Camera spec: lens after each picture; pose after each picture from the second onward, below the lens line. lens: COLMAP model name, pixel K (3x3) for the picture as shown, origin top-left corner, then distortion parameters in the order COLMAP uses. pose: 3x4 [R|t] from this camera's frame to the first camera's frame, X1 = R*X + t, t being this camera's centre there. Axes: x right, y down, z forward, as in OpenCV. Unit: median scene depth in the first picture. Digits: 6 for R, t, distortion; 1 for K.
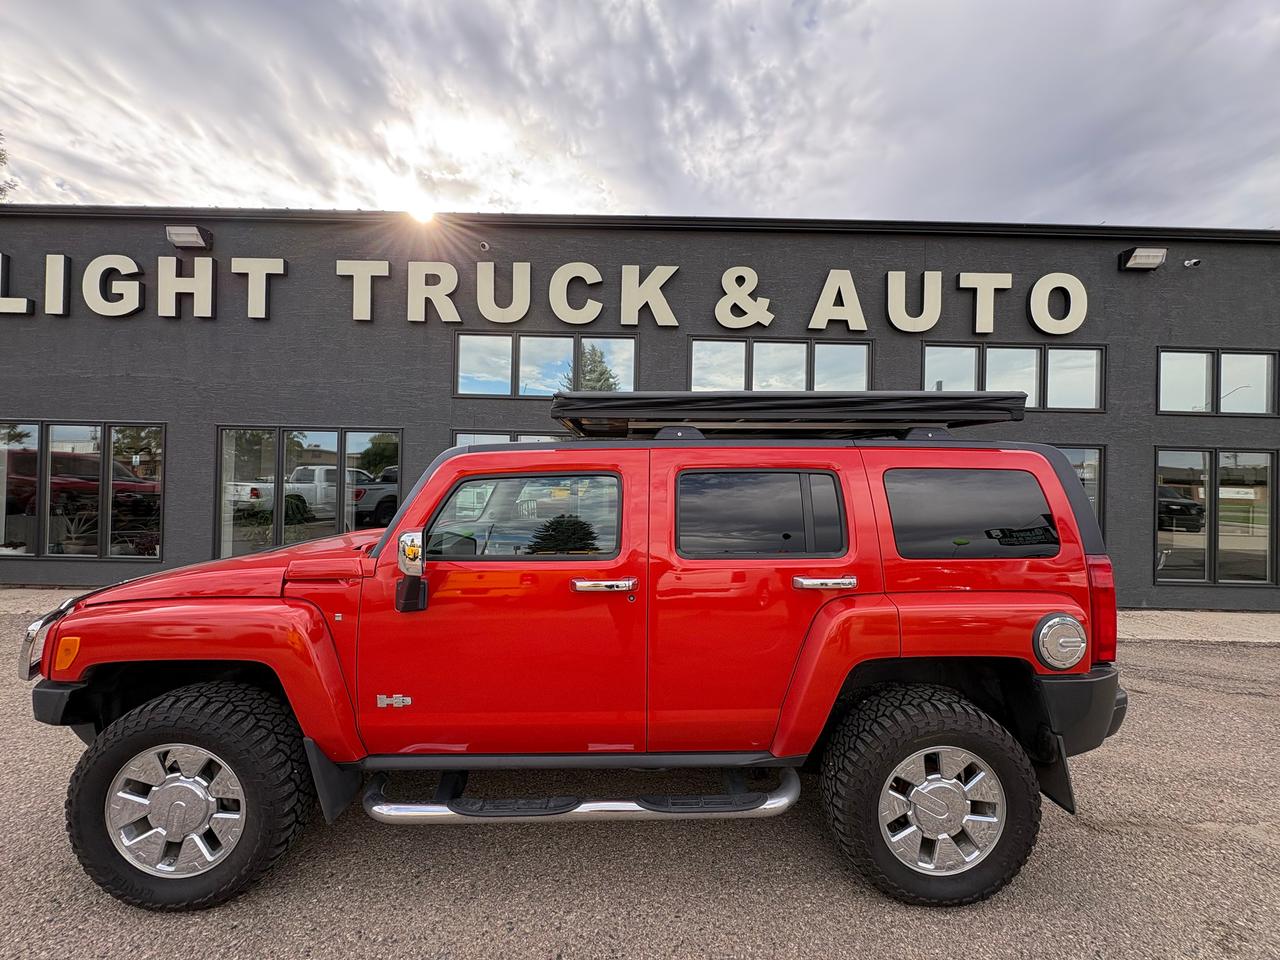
lens RADIAL K [[496.5, 0, 642.4], [0, 496.5, 481.0], [0, 0, 1]] dist [-0.001486, 0.001169]
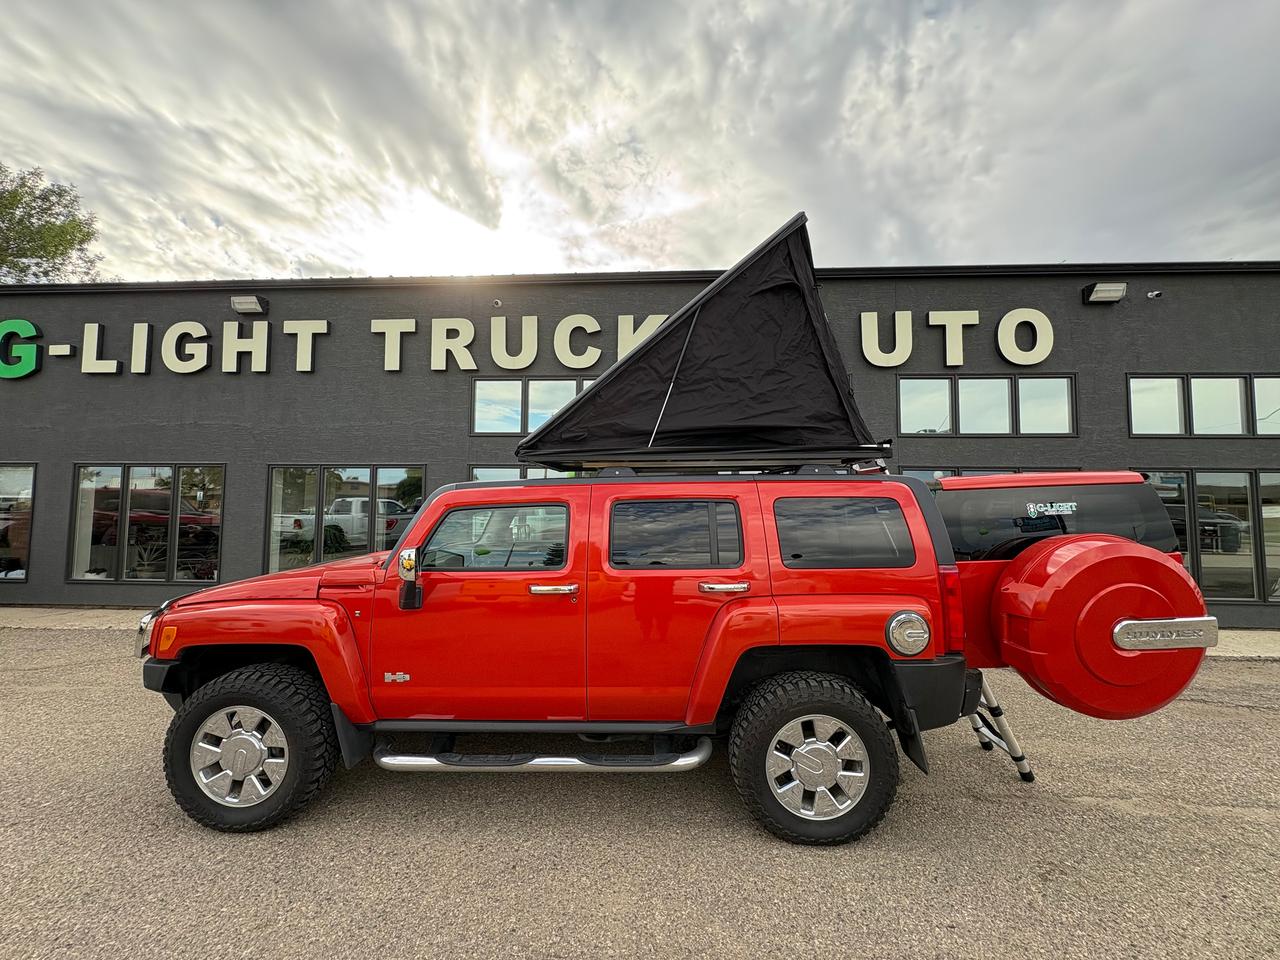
lens RADIAL K [[496.5, 0, 647.3], [0, 496.5, 486.1], [0, 0, 1]] dist [-0.001486, 0.001169]
pose [[0.998505, -0.015894, -0.052299, 0.078194], [0.013656, 0.998987, -0.042879, -0.000954], [0.052928, 0.042100, 0.997710, -0.099328]]
